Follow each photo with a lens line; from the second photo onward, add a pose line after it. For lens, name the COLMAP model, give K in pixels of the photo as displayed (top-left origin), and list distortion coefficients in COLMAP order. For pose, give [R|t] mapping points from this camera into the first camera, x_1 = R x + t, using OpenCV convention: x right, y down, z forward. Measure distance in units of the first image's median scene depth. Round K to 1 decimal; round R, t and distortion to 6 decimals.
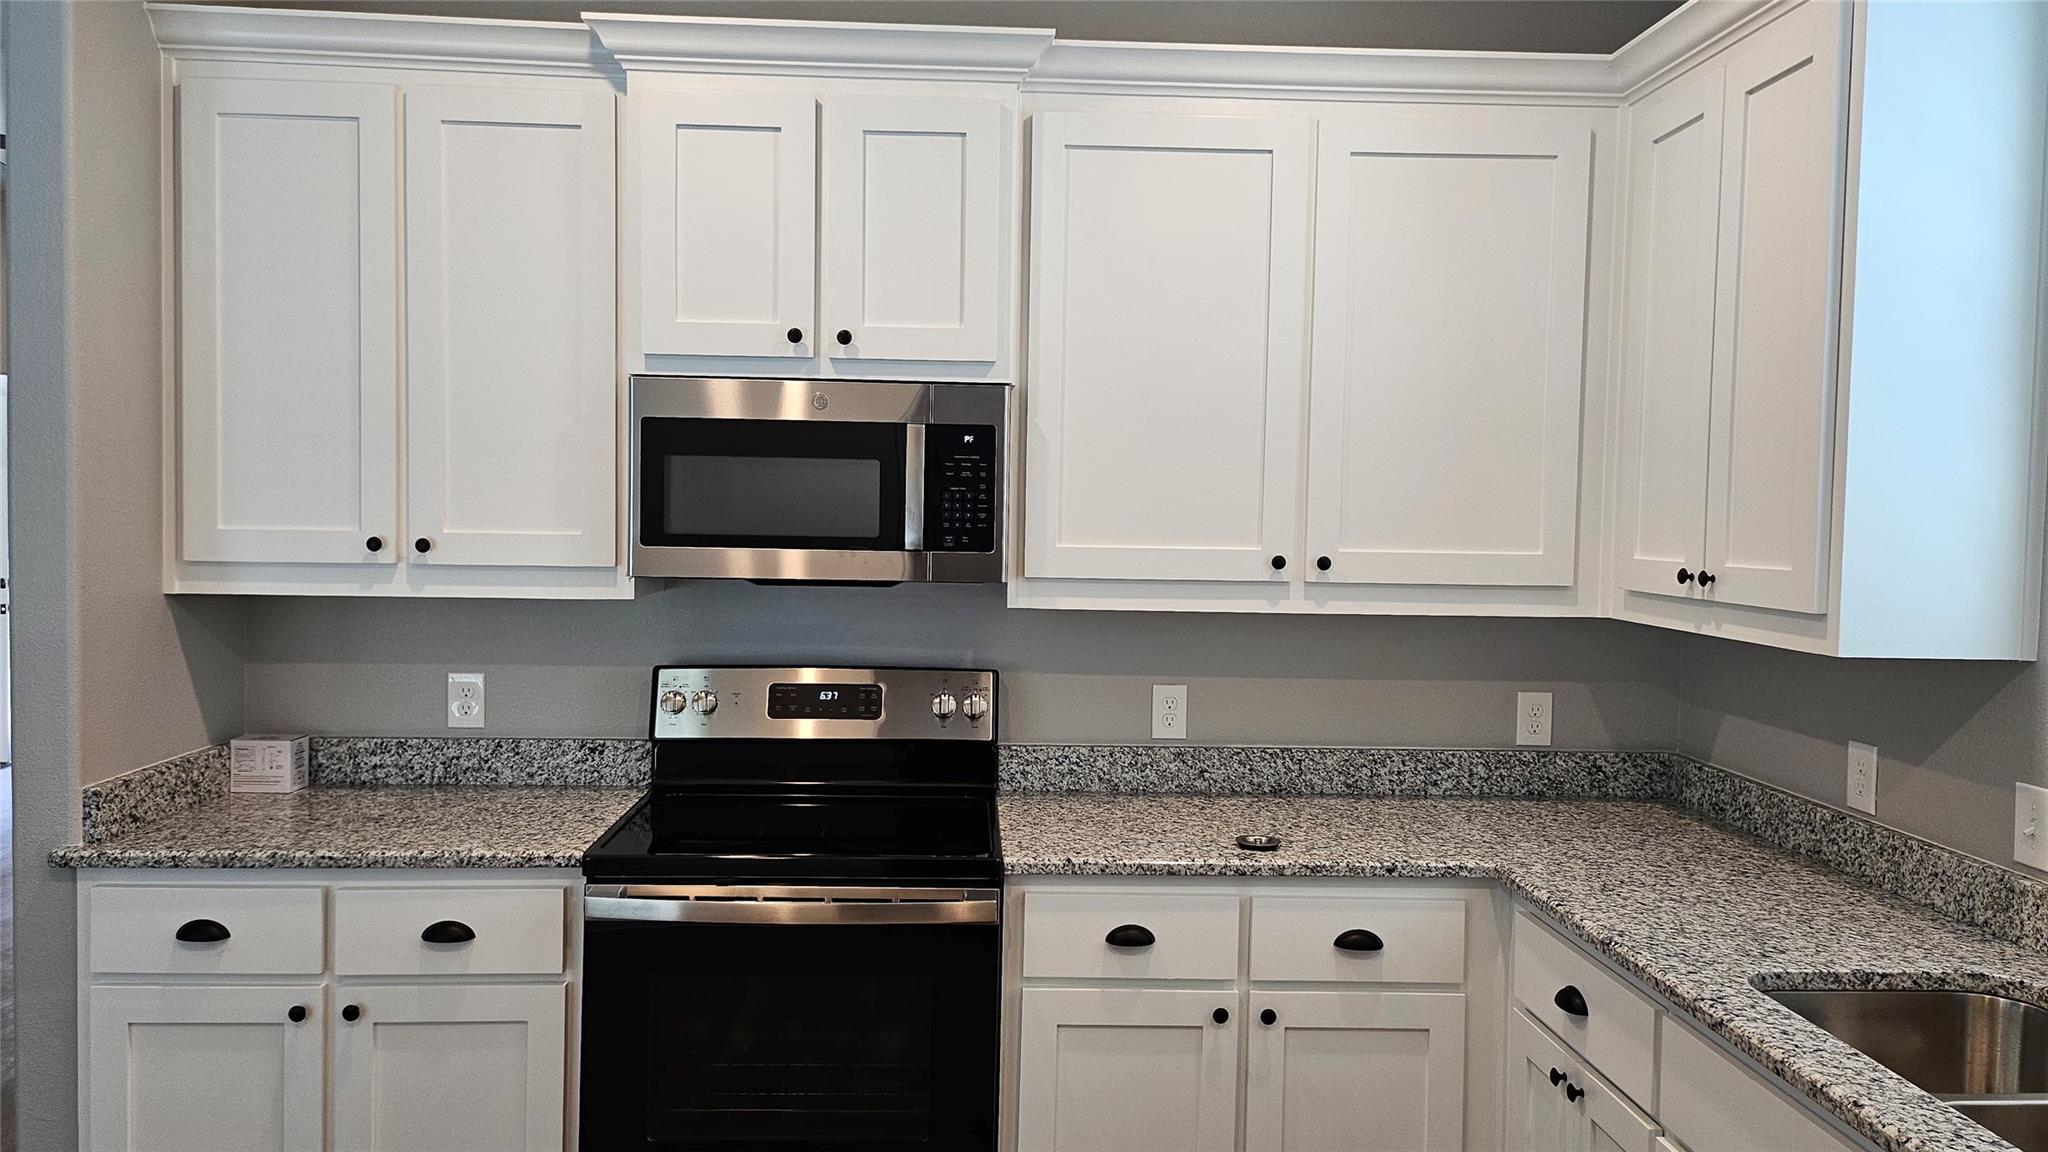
lens RADIAL K [[1432.3, 0, 1022.3], [0, 1432.3, 565.6], [0, 0, 1]] dist [0.040226, -0.007927]
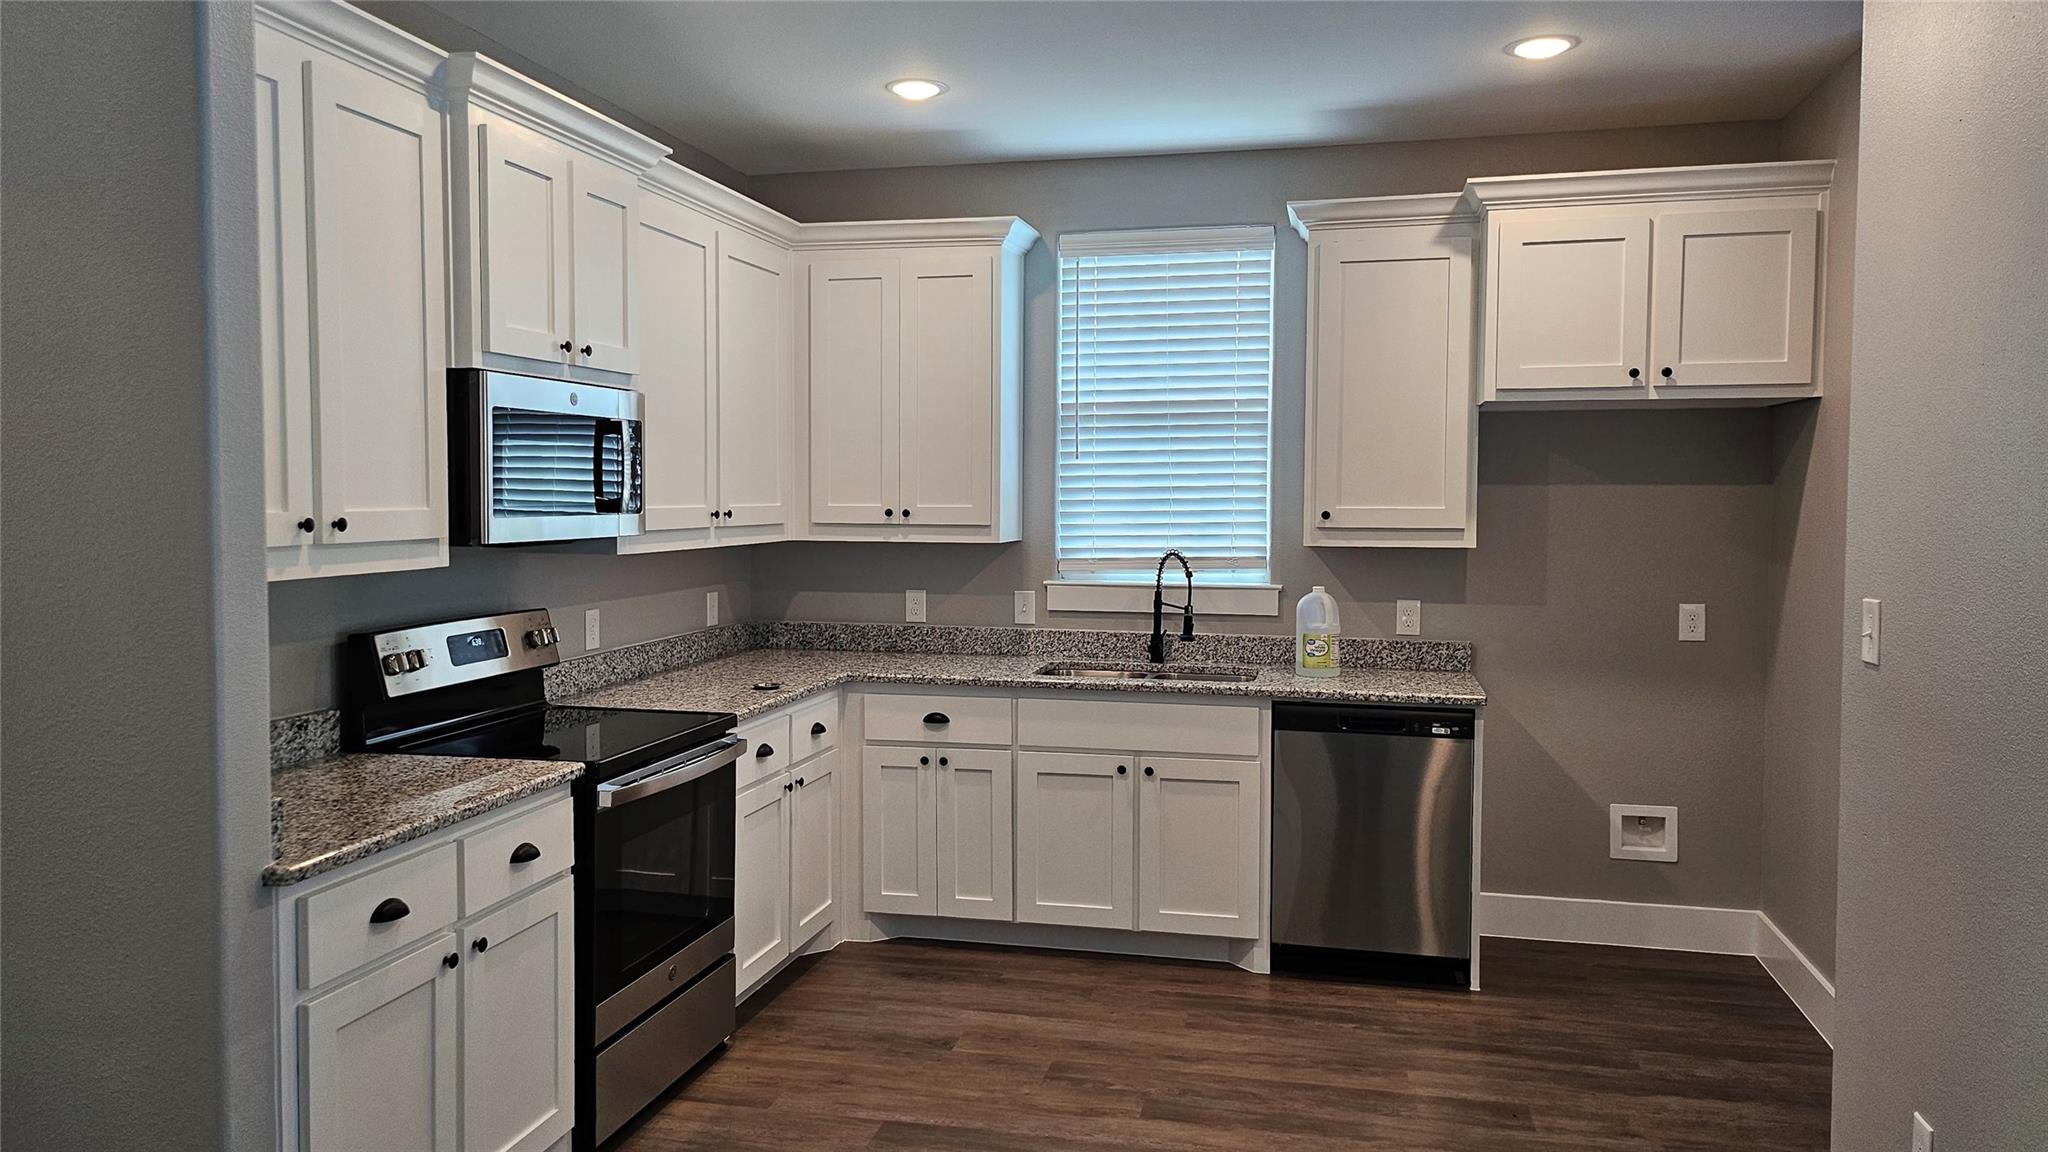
lens RADIAL K [[1432.3, 0, 1027.7], [0, 1432.3, 569.3], [0, 0, 1]] dist [0.040226, -0.007927]
pose [[0.262098, -0.069439, 0.962540, -1.241333], [0.039524, 0.997343, 0.061188, -0.025156], [-0.964232, 0.022006, 0.264146, 0.268684]]
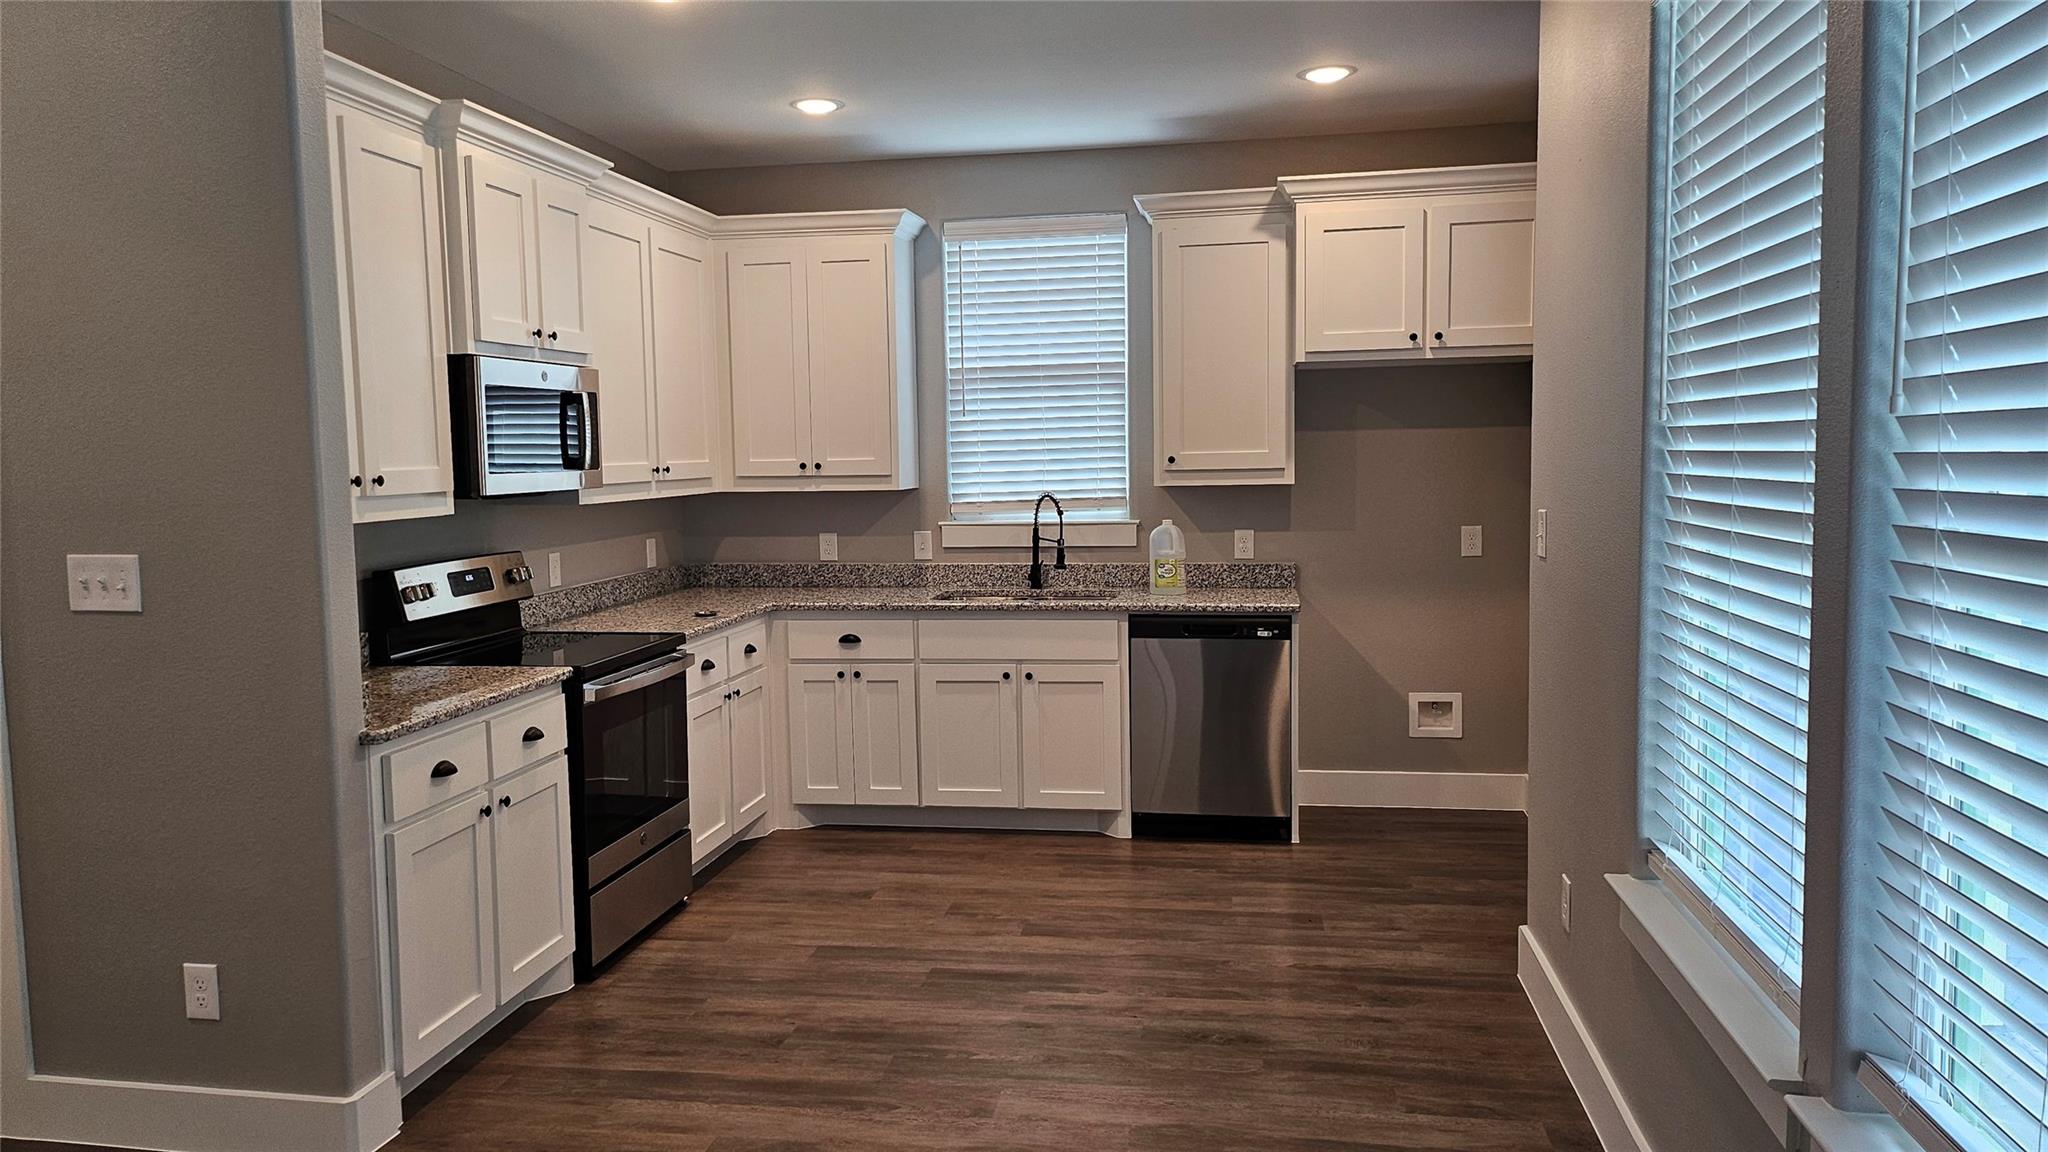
lens RADIAL K [[1432.3, 0, 1012.4], [0, 1432.3, 584.0], [0, 0, 1]] dist [0.040226, -0.007927]
pose [[0.206513, -0.115132, 0.971647, -1.536200], [0.060807, 0.992644, 0.104696, -0.022643], [-0.976552, 0.037462, 0.211995, 0.176211]]
